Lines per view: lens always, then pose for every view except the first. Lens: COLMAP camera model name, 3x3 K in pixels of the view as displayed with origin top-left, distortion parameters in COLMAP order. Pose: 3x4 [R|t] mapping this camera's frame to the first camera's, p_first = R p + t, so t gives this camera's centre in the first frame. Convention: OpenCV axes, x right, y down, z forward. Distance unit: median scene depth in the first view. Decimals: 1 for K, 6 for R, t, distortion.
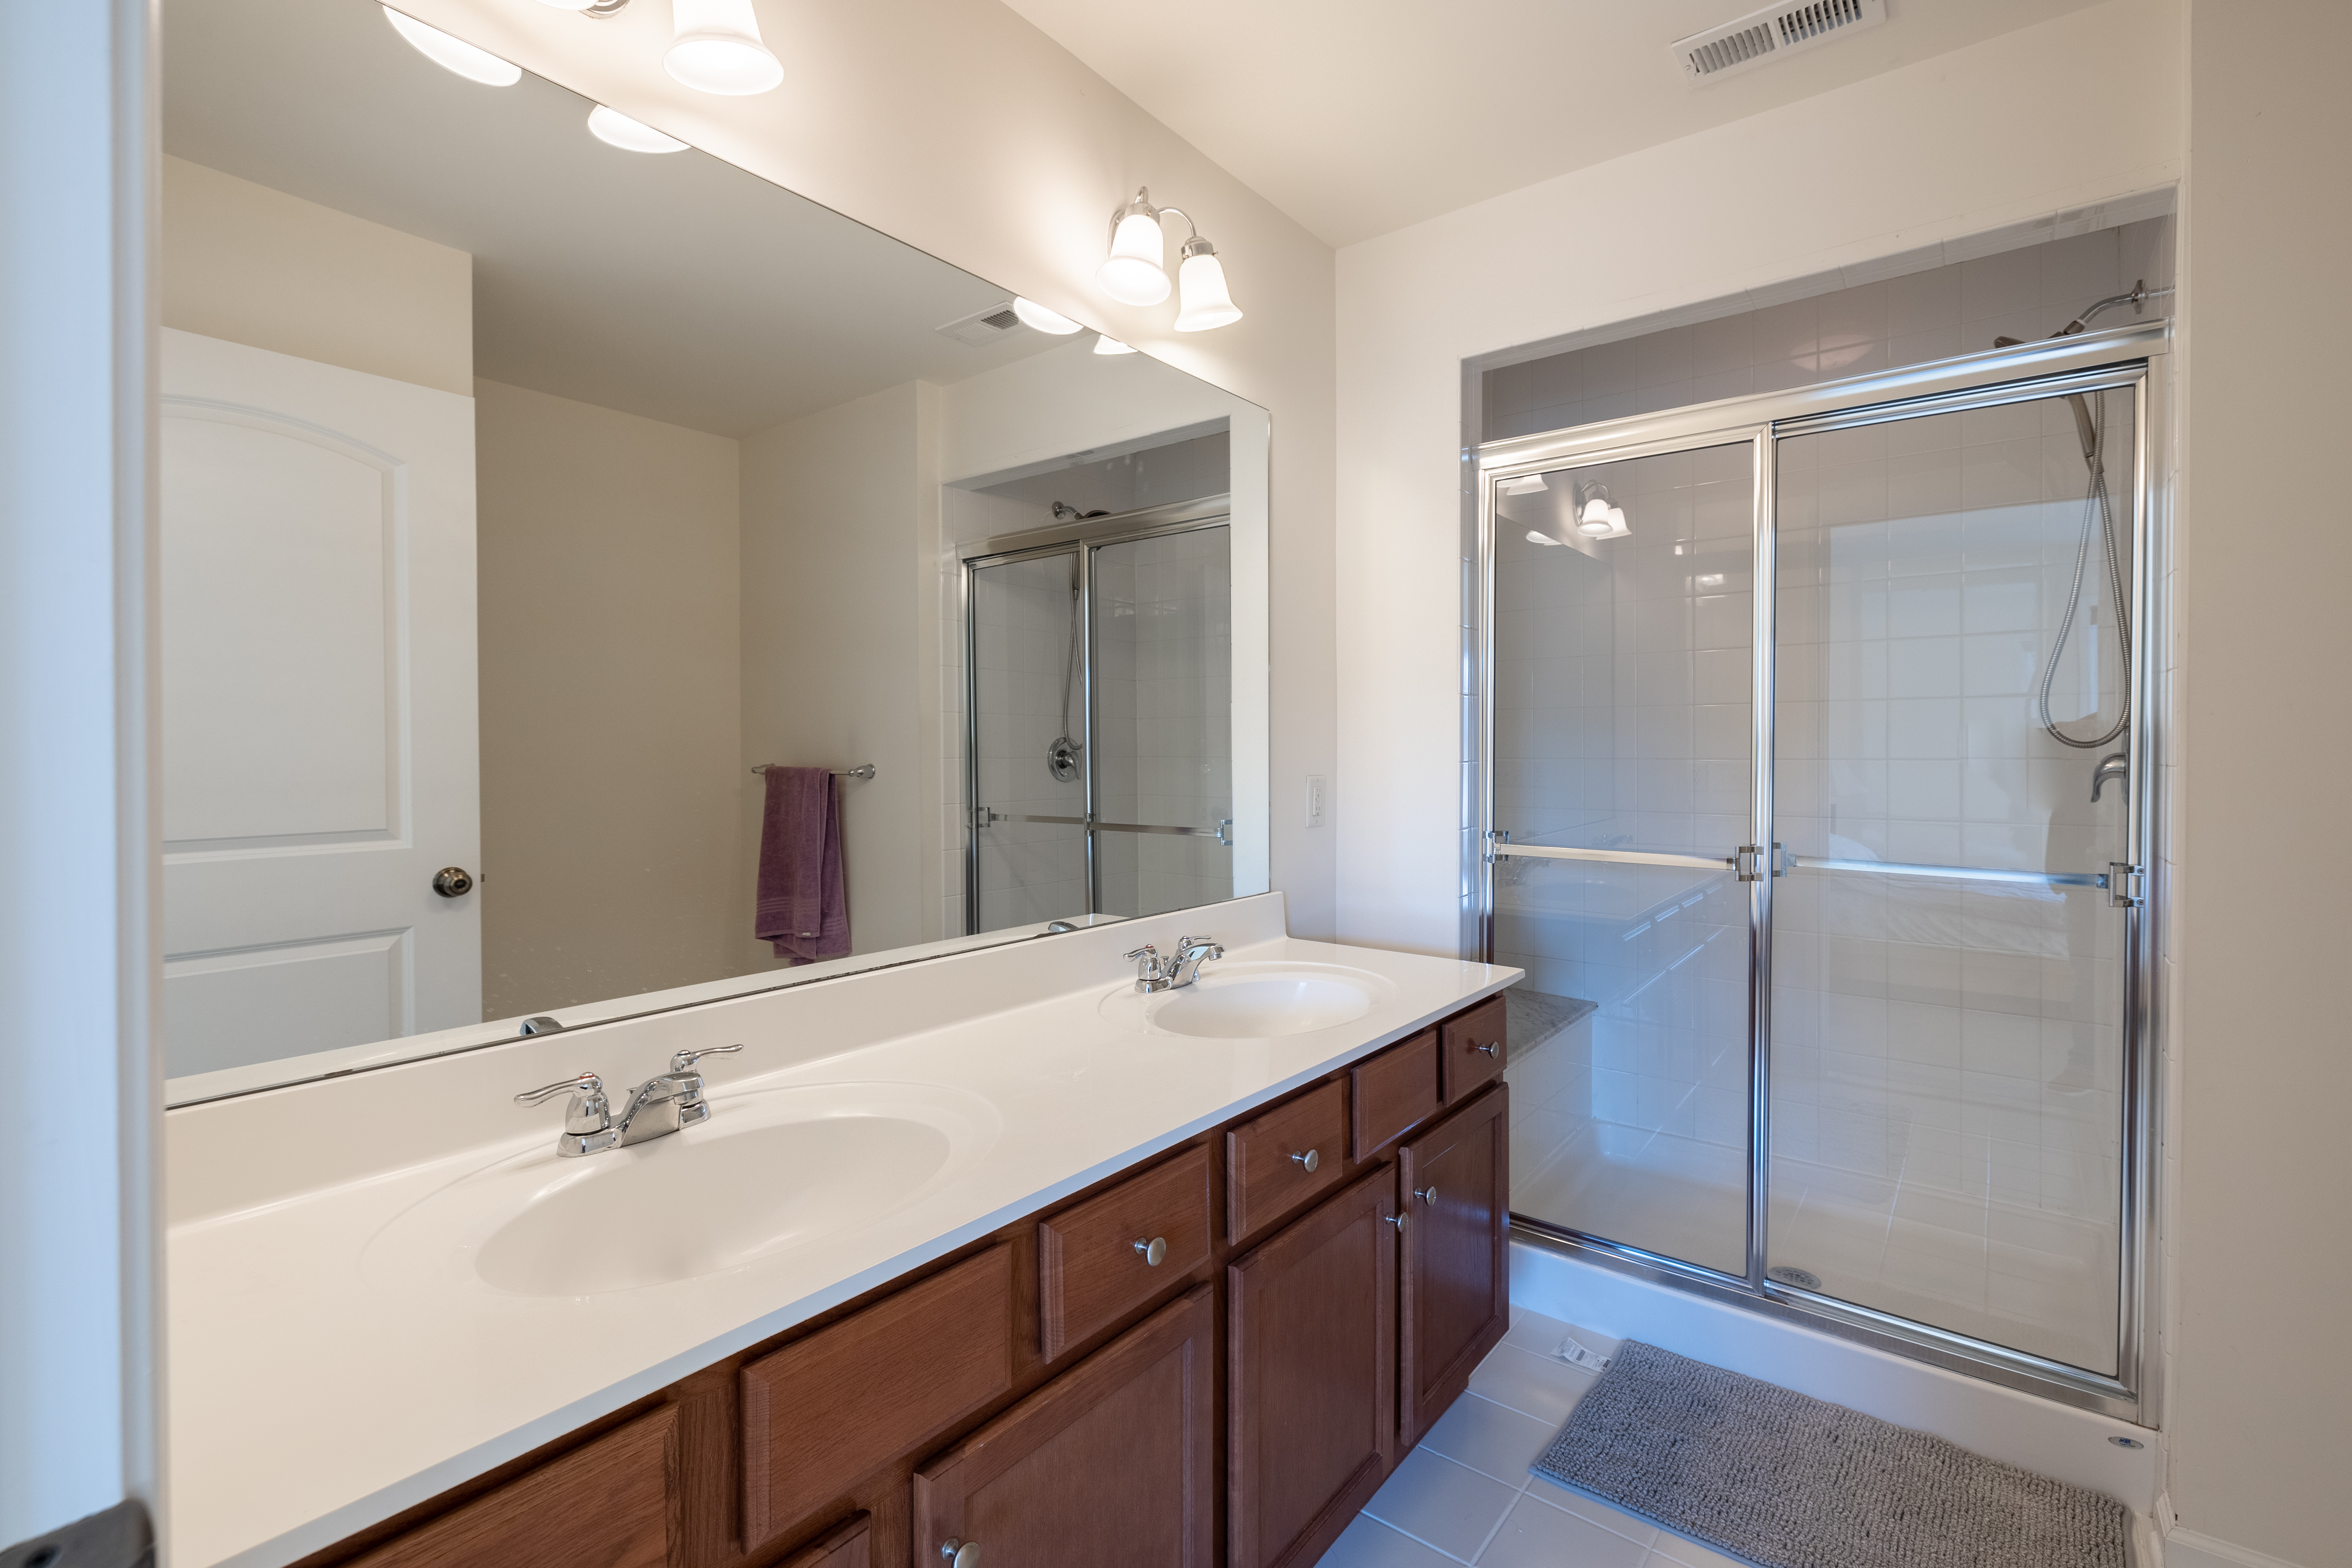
lens RADIAL K [[997.9, 0, 1176.8], [0, 997.9, 764.3], [0, 0, 1]] dist [-0.001203, -0.000401]
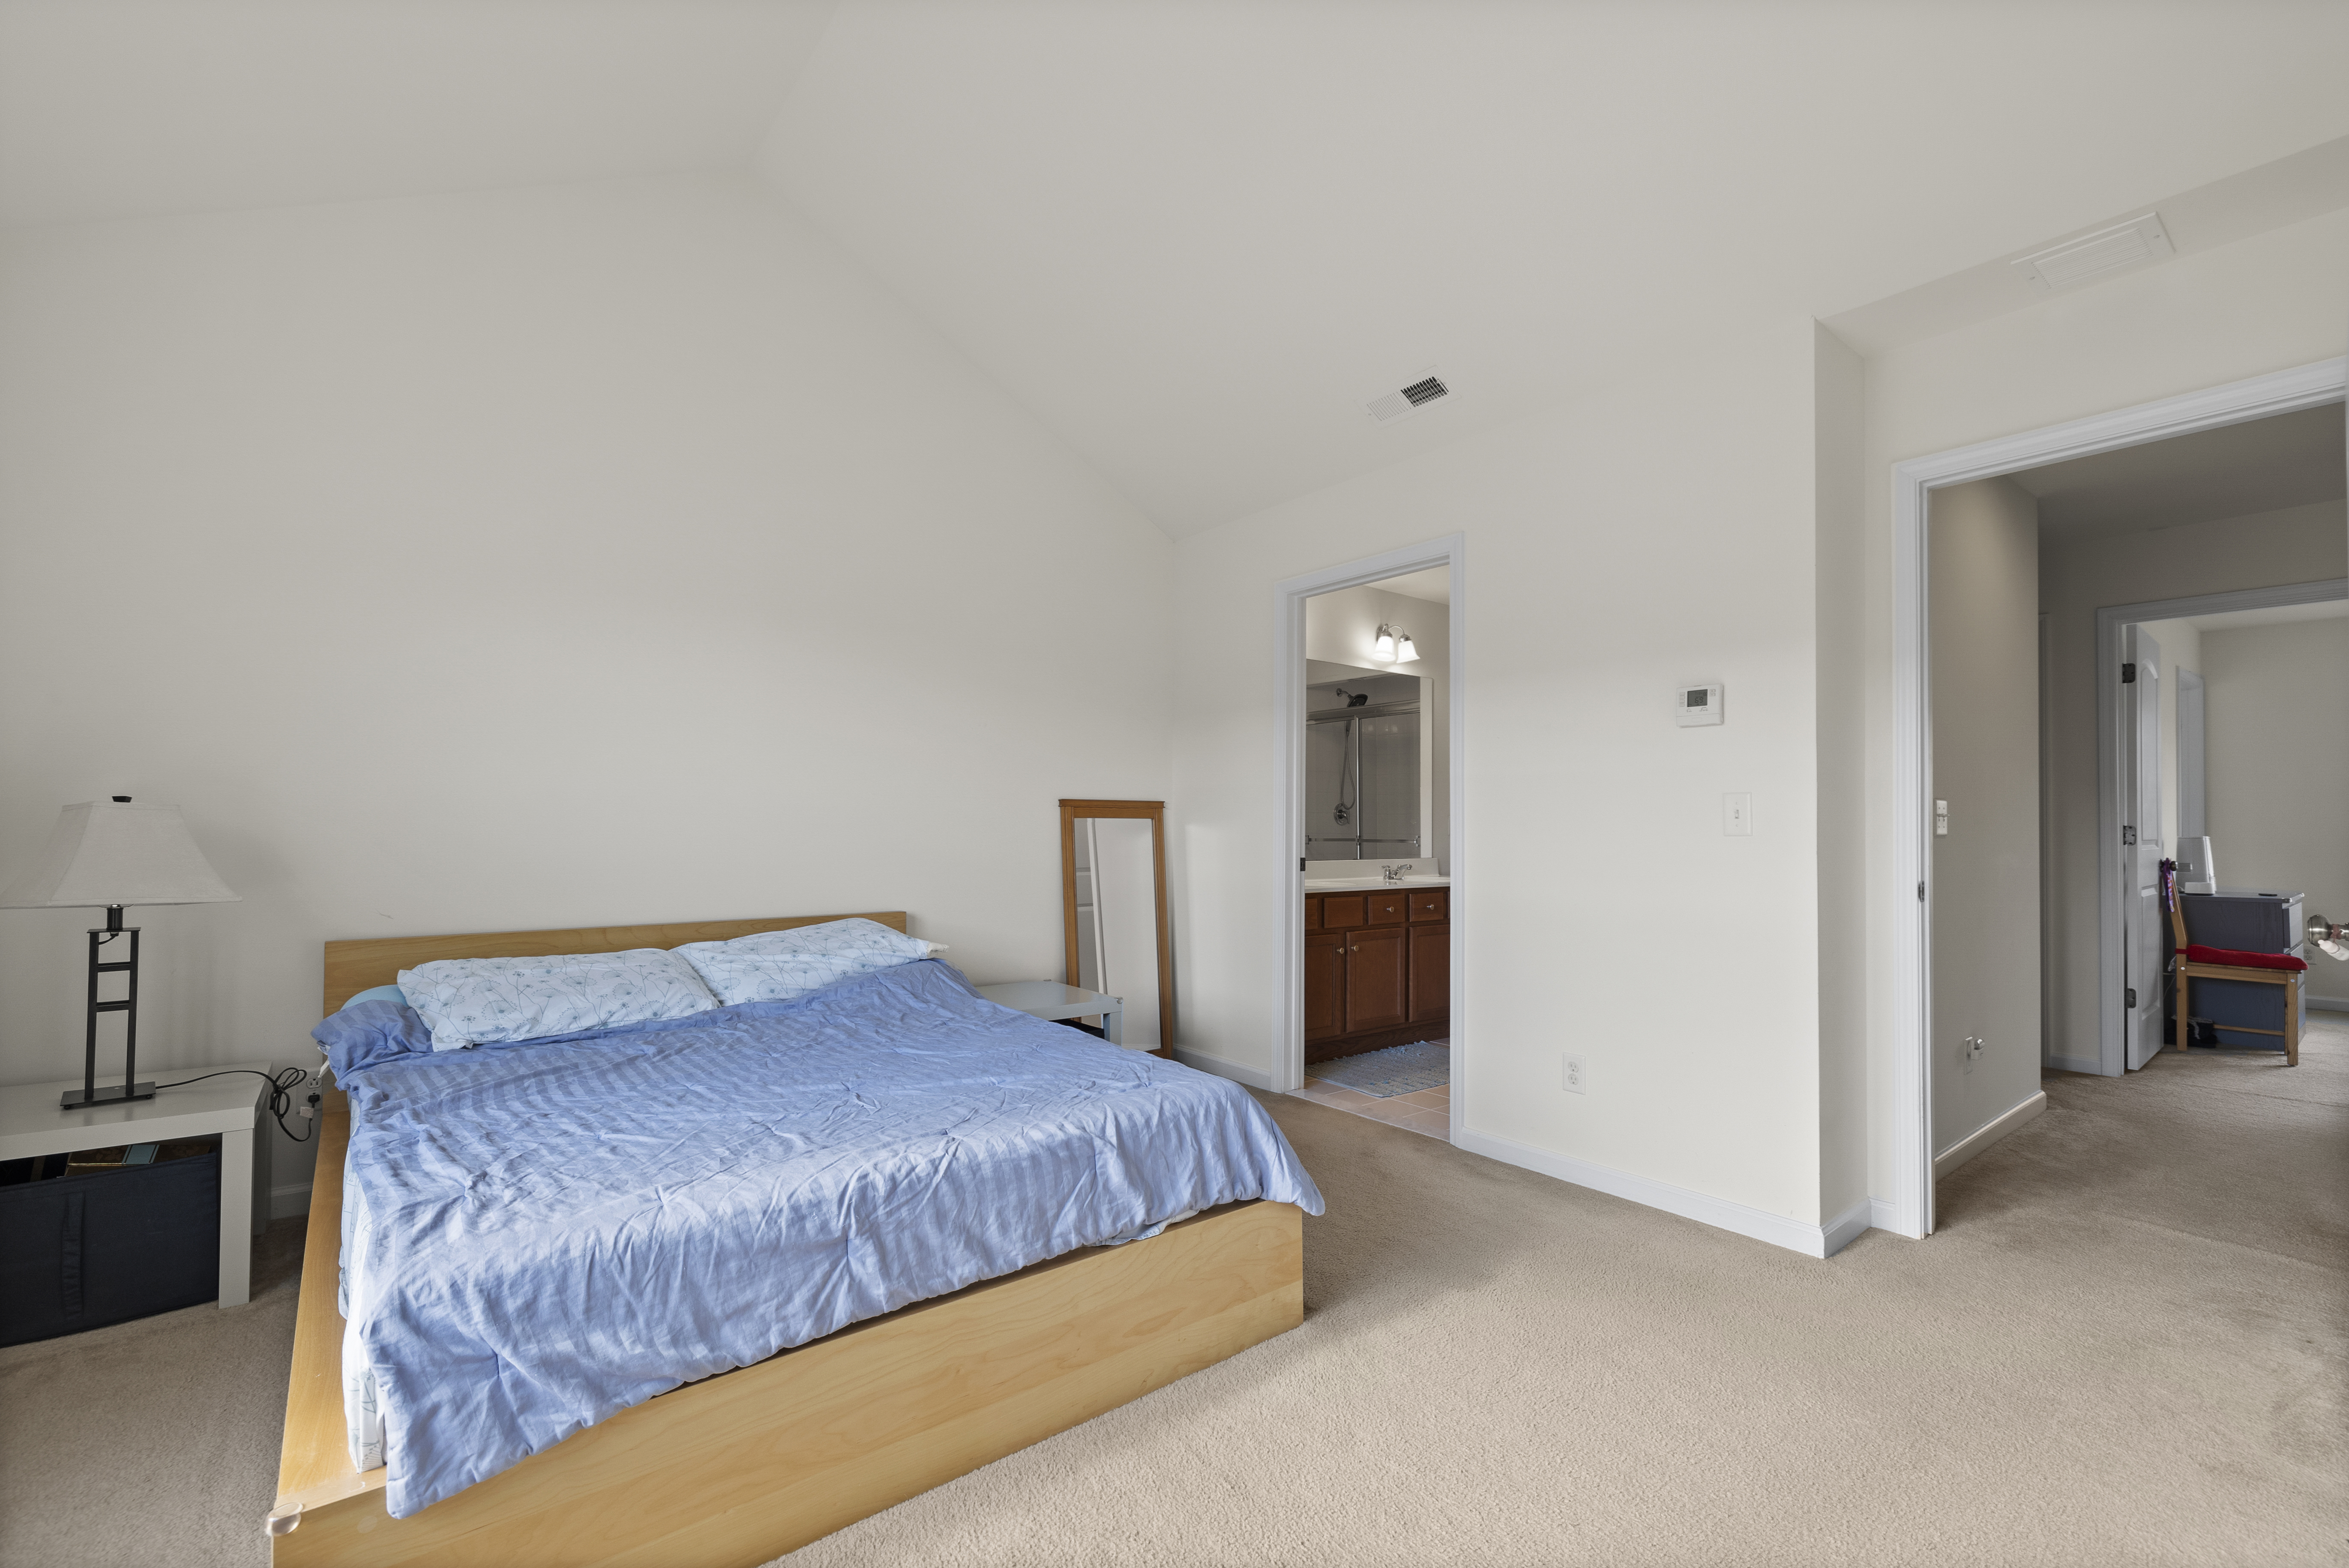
lens RADIAL K [[996.6, 0, 1177.0], [0, 996.6, 801.4], [0, 0, 1]] dist [-0.001203, -0.000401]
pose [[0.975909, 0.003120, -0.218155, 0.007883], [-0.011654, 0.999216, -0.037841, 0.098464], [0.217866, 0.039472, 0.975180, -2.073926]]
